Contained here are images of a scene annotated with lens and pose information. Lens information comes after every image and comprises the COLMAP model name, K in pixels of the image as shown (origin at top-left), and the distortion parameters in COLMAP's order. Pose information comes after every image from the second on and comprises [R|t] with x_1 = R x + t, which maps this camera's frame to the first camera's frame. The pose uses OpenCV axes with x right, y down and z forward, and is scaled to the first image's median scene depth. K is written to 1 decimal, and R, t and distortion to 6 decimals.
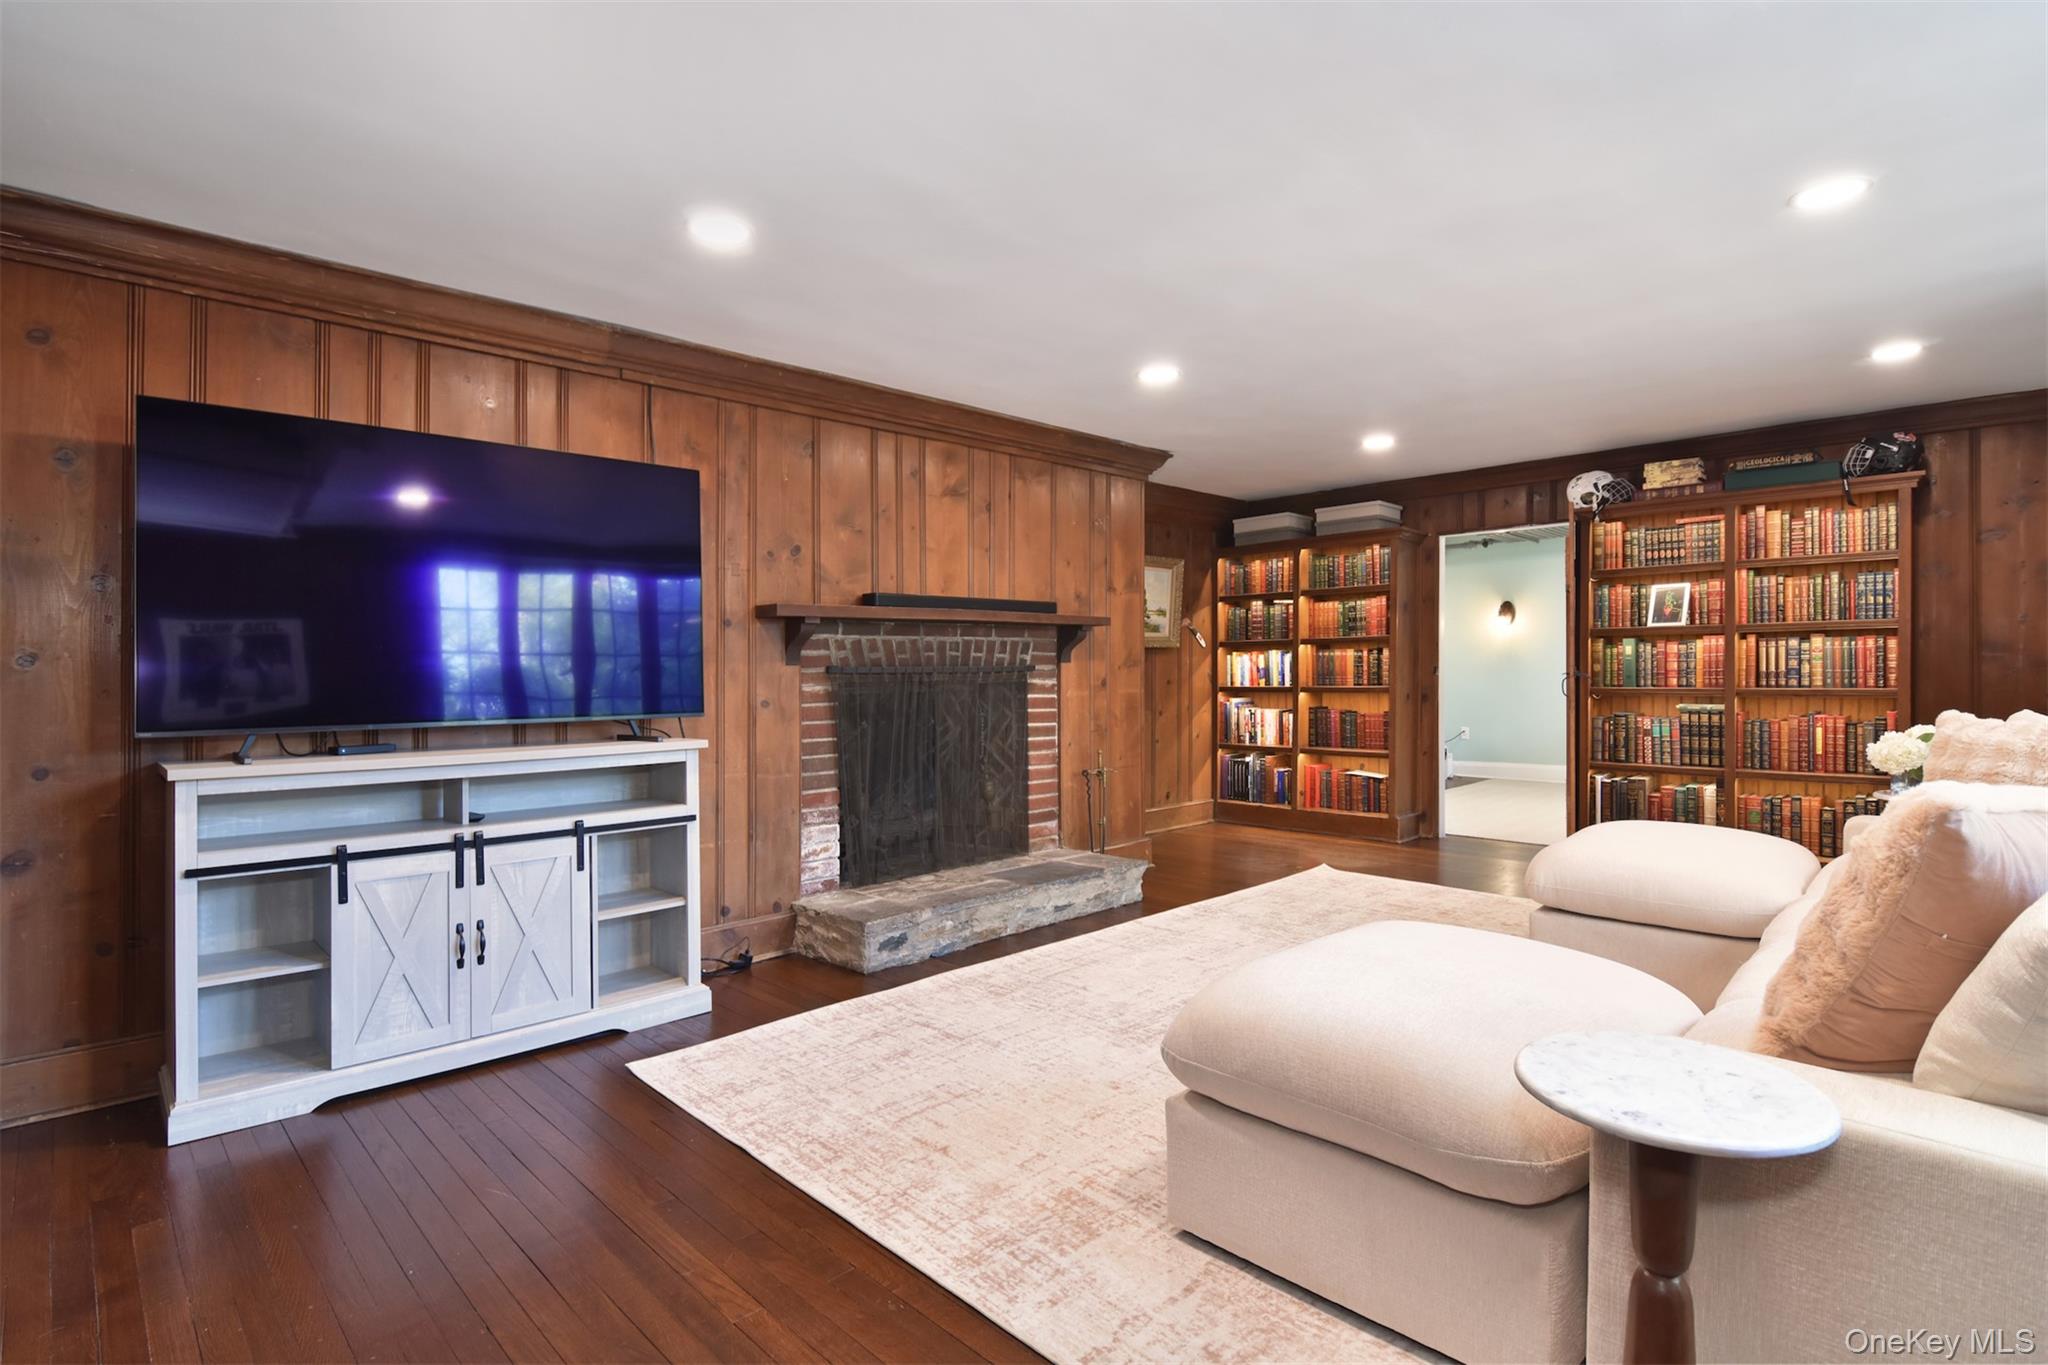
lens RADIAL K [[1002.3, 0, 1027.2], [0, 1002.3, 677.5], [0, 0, 1]] dist [-0.009982, -0.001636]
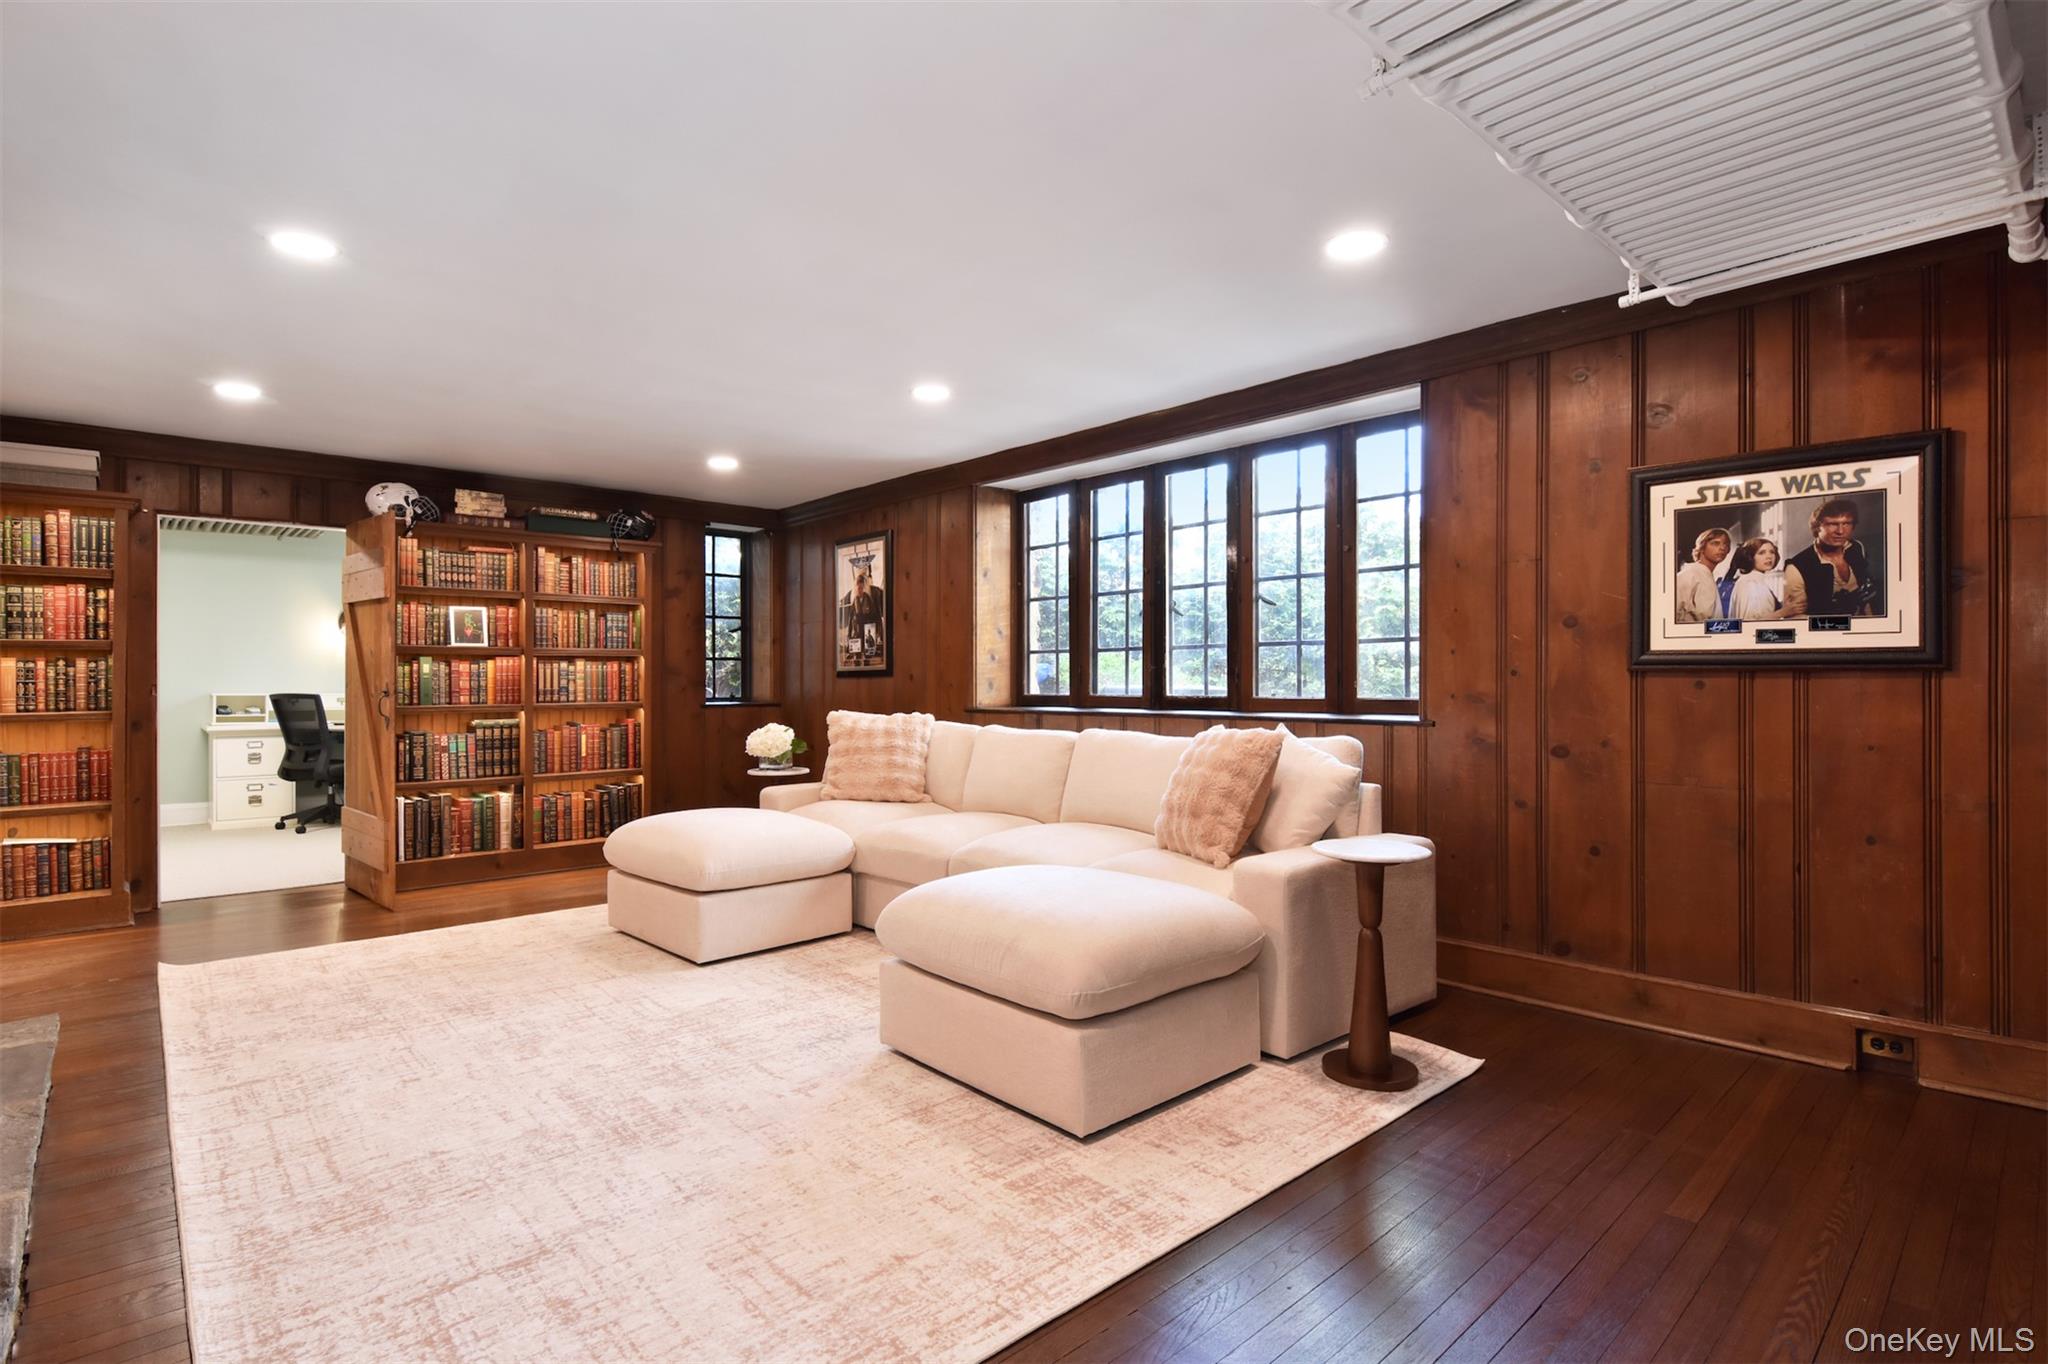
lens RADIAL K [[1002.3, 0, 1032.9], [0, 1002.3, 685.3], [0, 0, 1]] dist [-0.009982, -0.001636]
pose [[0.037527, 0.003398, 0.999290, -0.408607], [0.010871, 0.999934, -0.003809, -0.000187], [-0.999236, 0.011006, 0.037488, 0.382733]]
